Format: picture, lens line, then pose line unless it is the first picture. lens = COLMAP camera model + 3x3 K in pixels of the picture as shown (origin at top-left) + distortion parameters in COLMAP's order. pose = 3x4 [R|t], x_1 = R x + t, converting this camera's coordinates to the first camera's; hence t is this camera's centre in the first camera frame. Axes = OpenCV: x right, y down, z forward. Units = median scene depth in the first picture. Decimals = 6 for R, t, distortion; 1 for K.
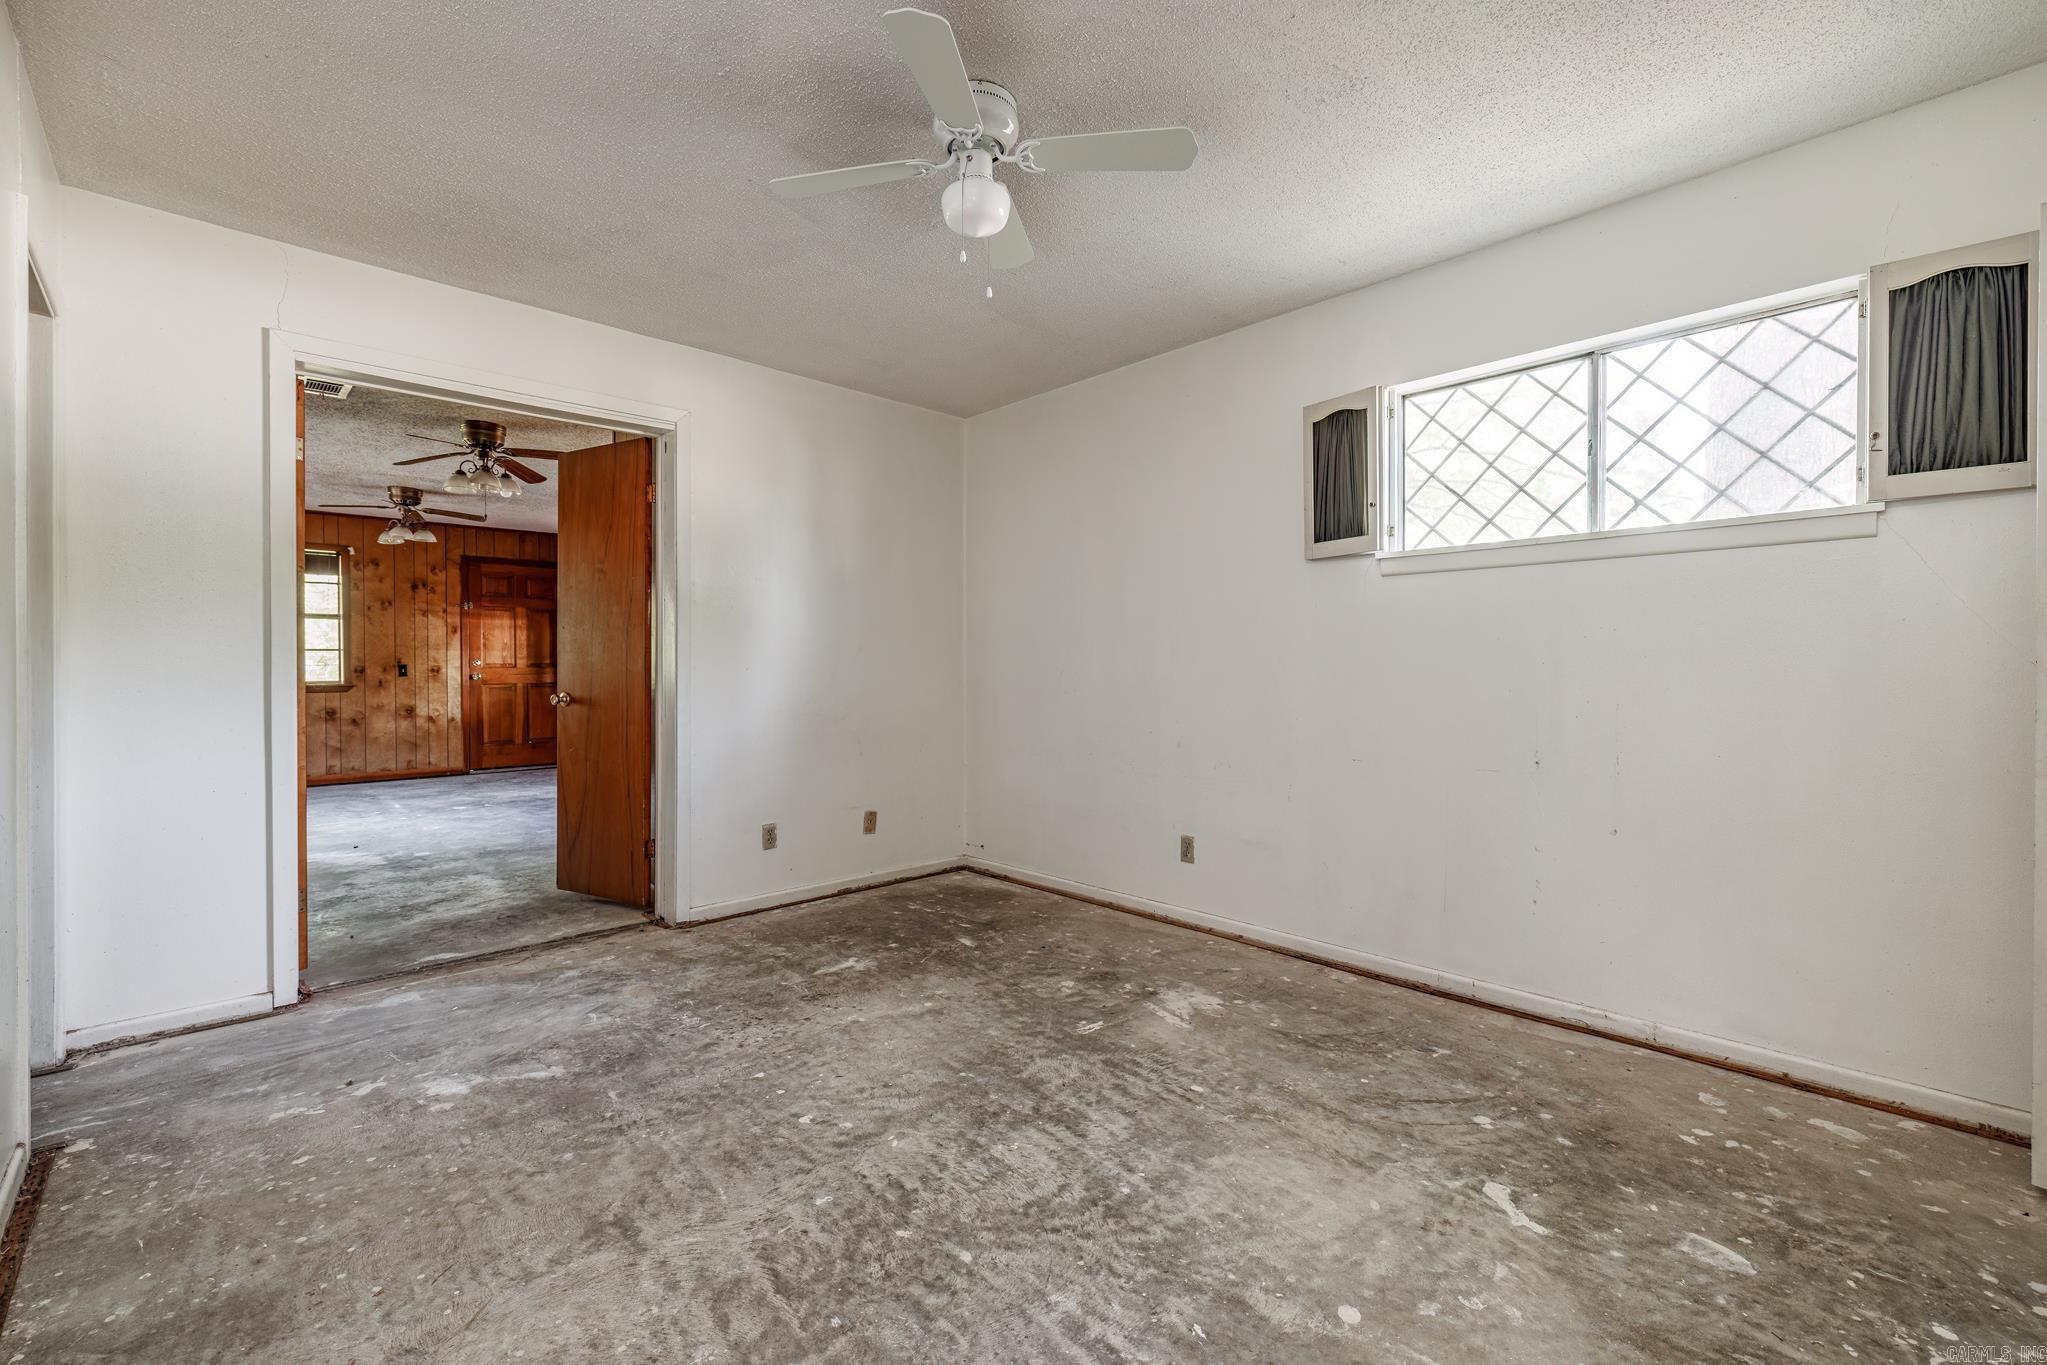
lens RADIAL K [[856.3, 0, 1016.6], [0, 856.3, 677.9], [0, 0, 1]] dist [-0.003520, 0.000955]
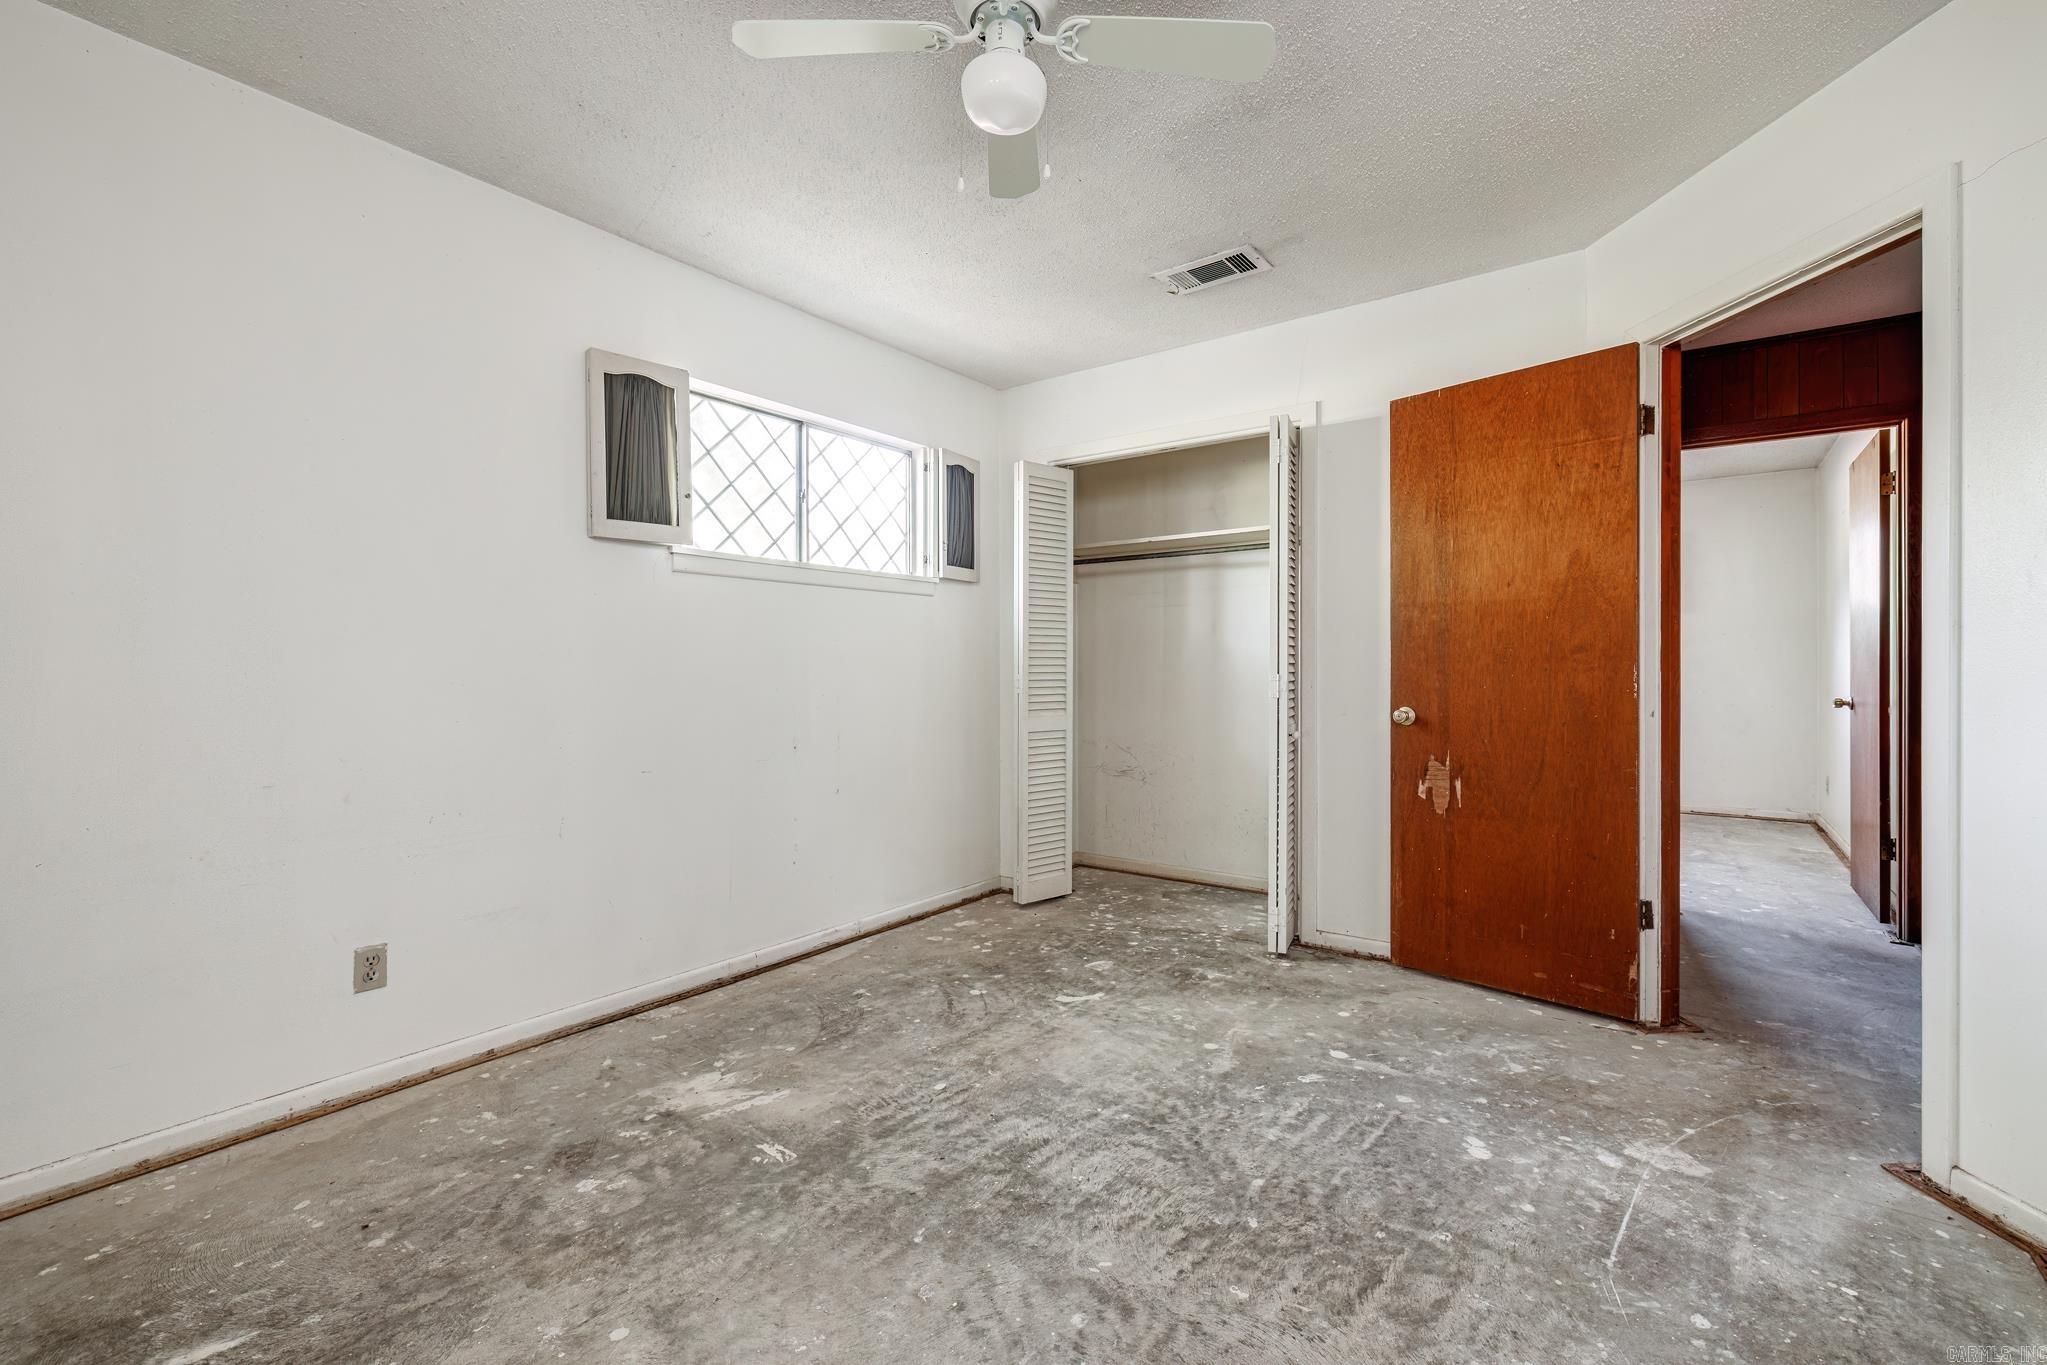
lens RADIAL K [[911.0, 0, 1029.2], [0, 911.0, 681.4], [0, 0, 1]] dist [0.001795, 0.000114]
pose [[-0.192268, -0.011445, 0.981276, -0.824765], [0.009235, 0.999867, 0.013471, -0.010183], [-0.981299, 0.011652, -0.192136, 1.056737]]
